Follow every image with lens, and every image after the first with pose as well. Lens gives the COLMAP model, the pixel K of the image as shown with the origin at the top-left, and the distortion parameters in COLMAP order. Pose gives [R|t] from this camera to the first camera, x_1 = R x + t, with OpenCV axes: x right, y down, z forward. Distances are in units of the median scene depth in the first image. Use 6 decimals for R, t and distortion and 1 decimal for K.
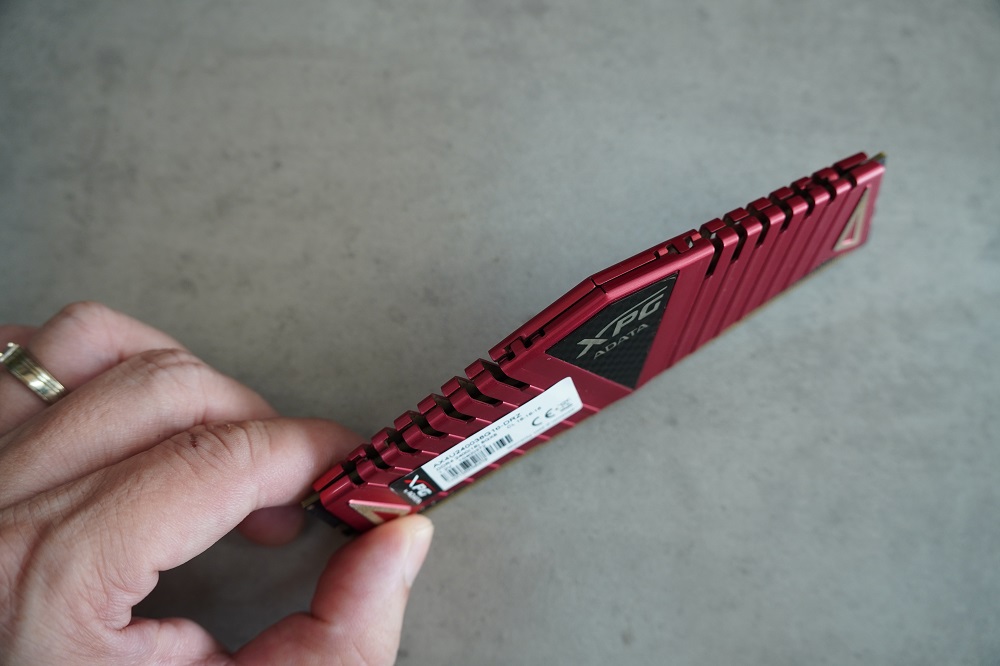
lens RADIAL K [[850.2, 0, 500.0], [0, 850.2, 333.0], [0, 0, 1]] dist [-0.218115, 0.134206]
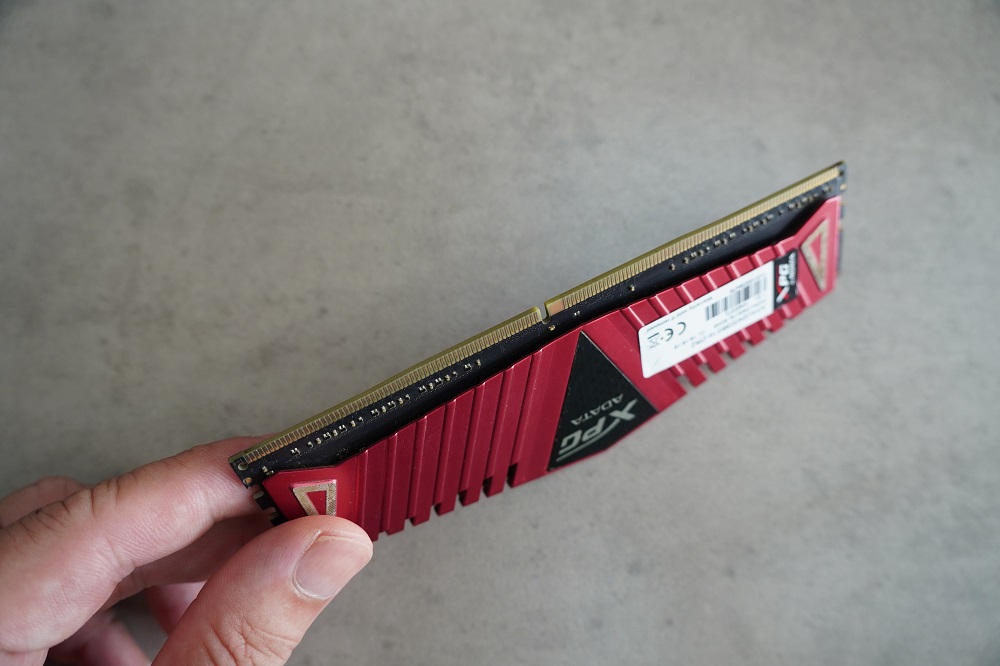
lens RADIAL K [[850.2, 0, 500.0], [0, 850.2, 333.0], [0, 0, 1]] dist [-0.218115, 0.134206]
pose [[0.999676, -0.007976, 0.024162, -0.088504], [0.007618, 0.999860, 0.014877, -0.191003], [-0.024277, -0.014688, 0.999597, 0.024296]]
